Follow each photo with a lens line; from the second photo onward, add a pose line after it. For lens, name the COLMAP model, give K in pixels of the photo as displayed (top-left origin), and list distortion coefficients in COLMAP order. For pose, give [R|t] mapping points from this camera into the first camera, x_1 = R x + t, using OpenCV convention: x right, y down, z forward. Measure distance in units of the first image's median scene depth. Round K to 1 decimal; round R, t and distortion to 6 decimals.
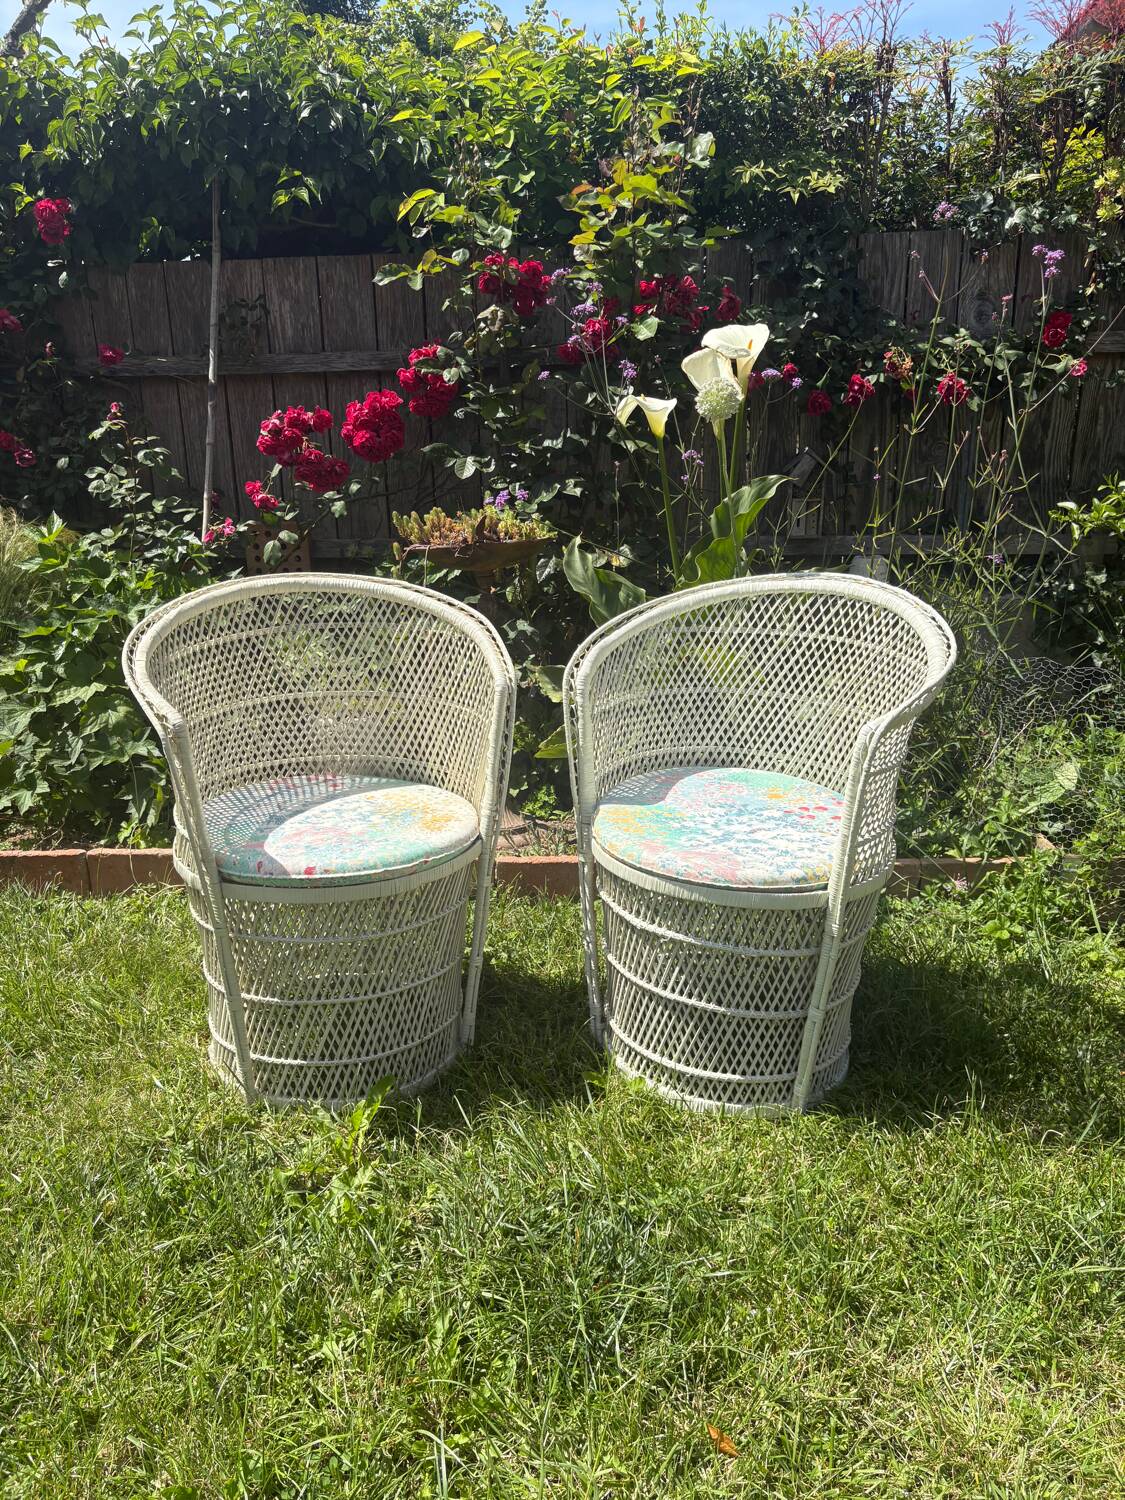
lens RADIAL K [[1129.4, 0, 567.0], [0, 1129.4, 760.1], [0, 0, 1]] dist [0.050773, -0.058618]
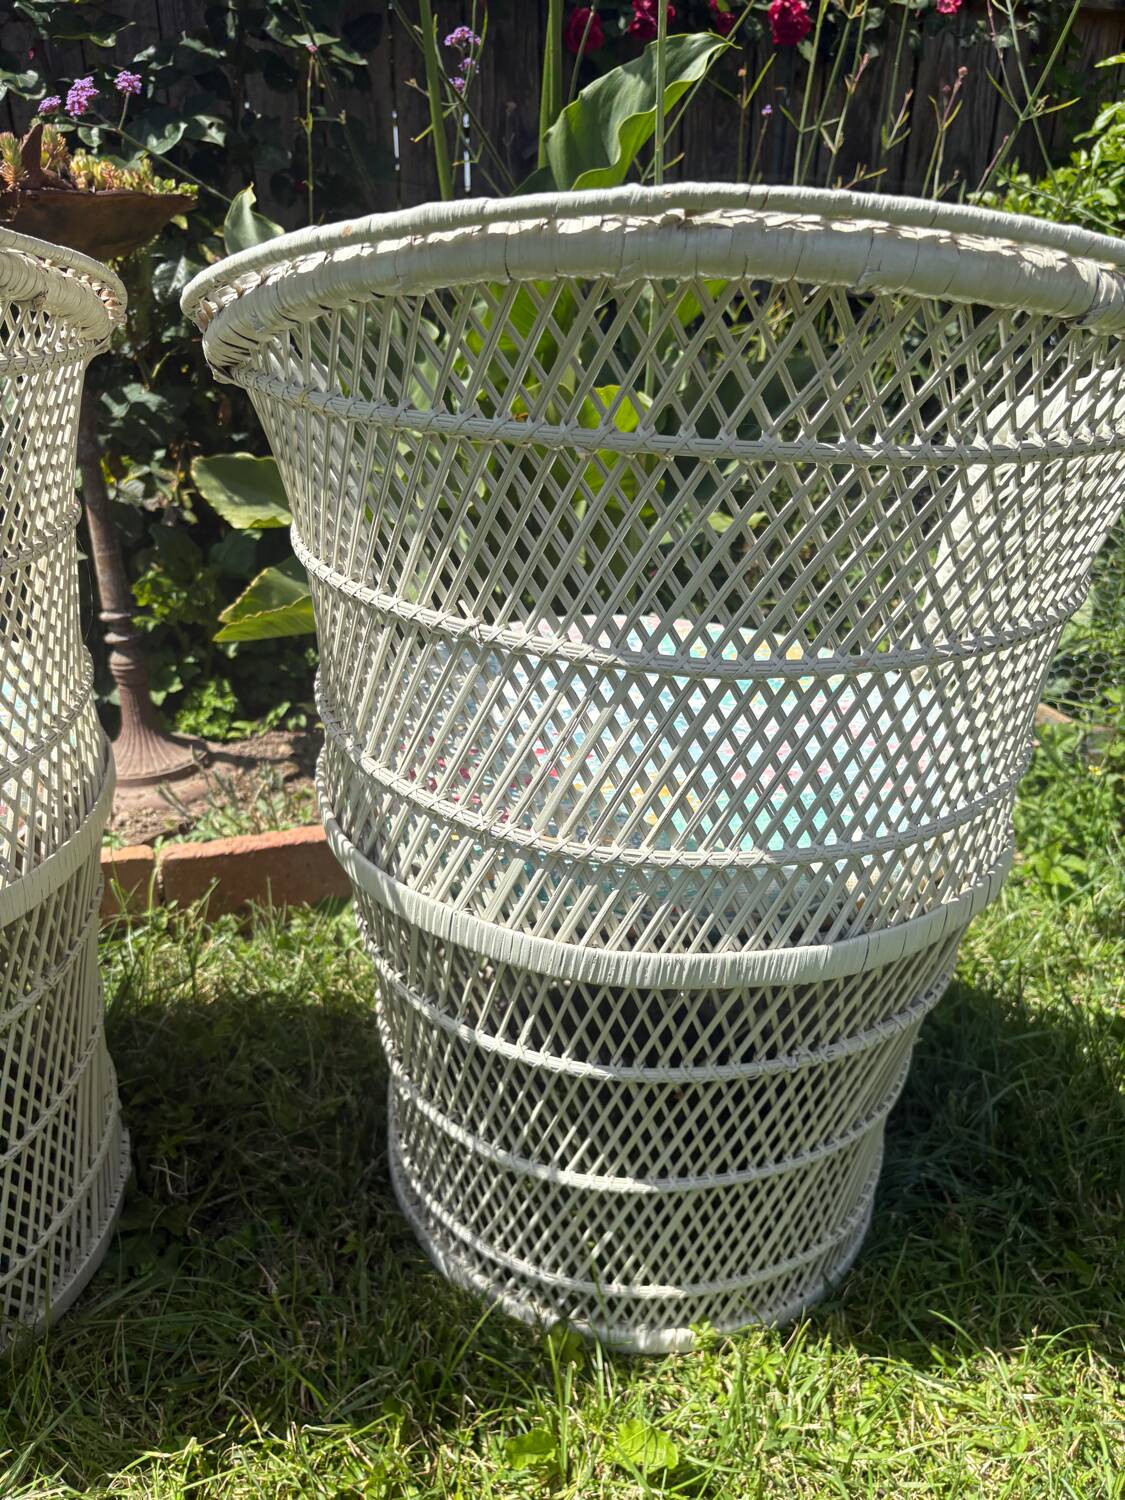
lens RADIAL K [[1156.5, 0, 575.3], [0, 1156.5, 771.3], [0, 0, 1]] dist [0.038169, -0.056398]
pose [[0.940848, -0.114303, 0.318966, -0.060812], [0.065610, 0.985022, 0.159458, -0.022175], [-0.332415, -0.129098, 0.934256, 0.564808]]
